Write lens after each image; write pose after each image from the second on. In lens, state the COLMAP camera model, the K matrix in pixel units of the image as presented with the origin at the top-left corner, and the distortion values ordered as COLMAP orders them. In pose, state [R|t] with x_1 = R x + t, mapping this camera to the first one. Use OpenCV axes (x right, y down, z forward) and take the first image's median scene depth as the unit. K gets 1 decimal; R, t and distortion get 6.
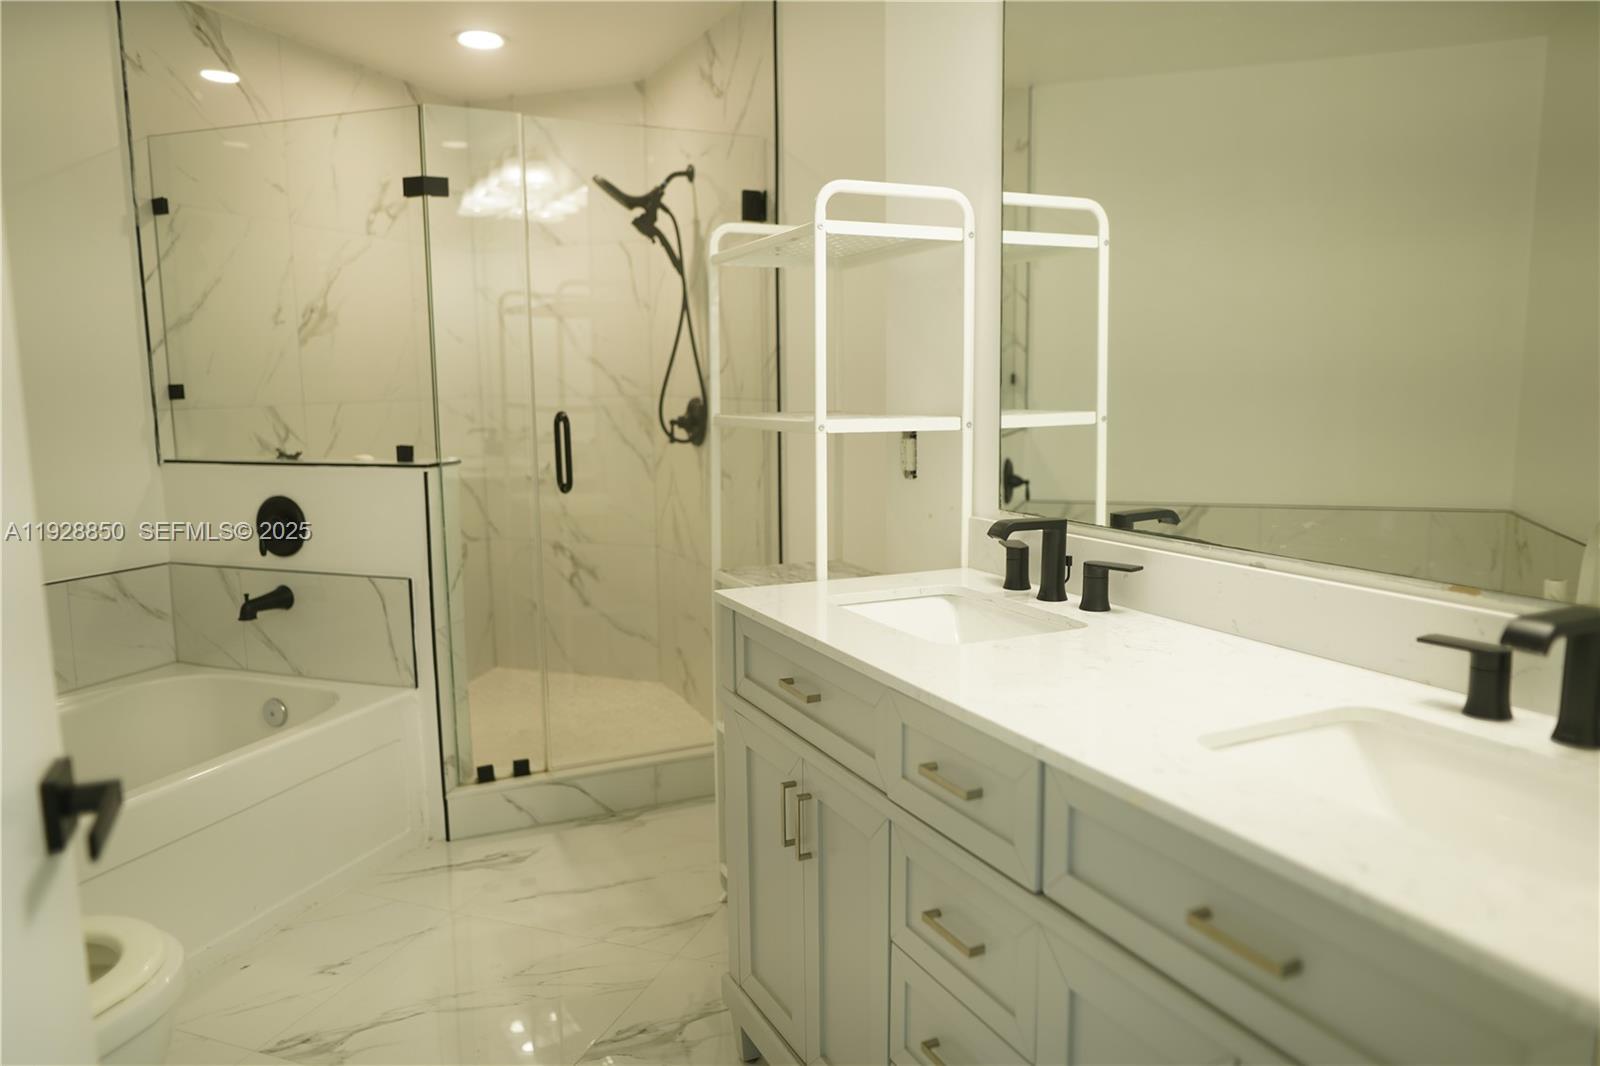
lens RADIAL K [[1090.4, 0, 800.0], [0, 1090.4, 533.0], [0, 0, 1]] dist [-0.033714, 0.005232]
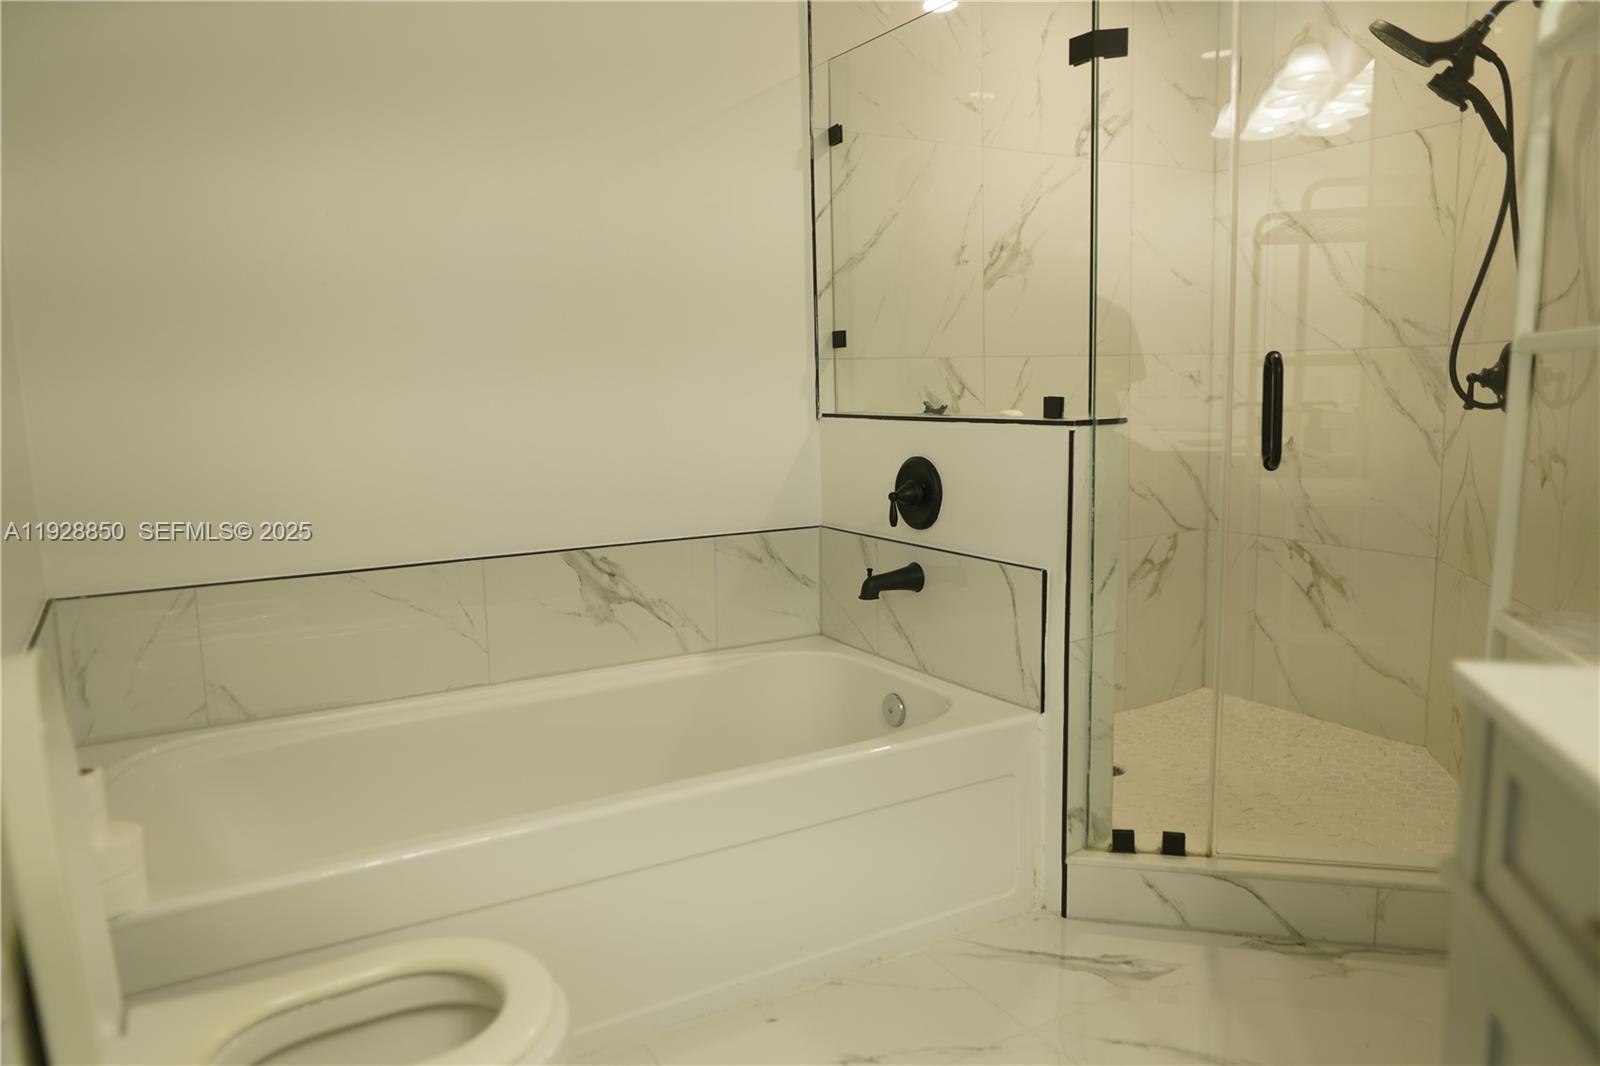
lens RADIAL K [[1110.7, 0, 796.6], [0, 1110.7, 536.6], [0, 0, 1]] dist [-0.061323, 0.062761]
pose [[0.767144, 0.082610, -0.636133, 0.001924], [-0.073596, 0.996459, 0.040650, -0.000458], [0.637239, 0.015632, 0.770508, 0.265218]]
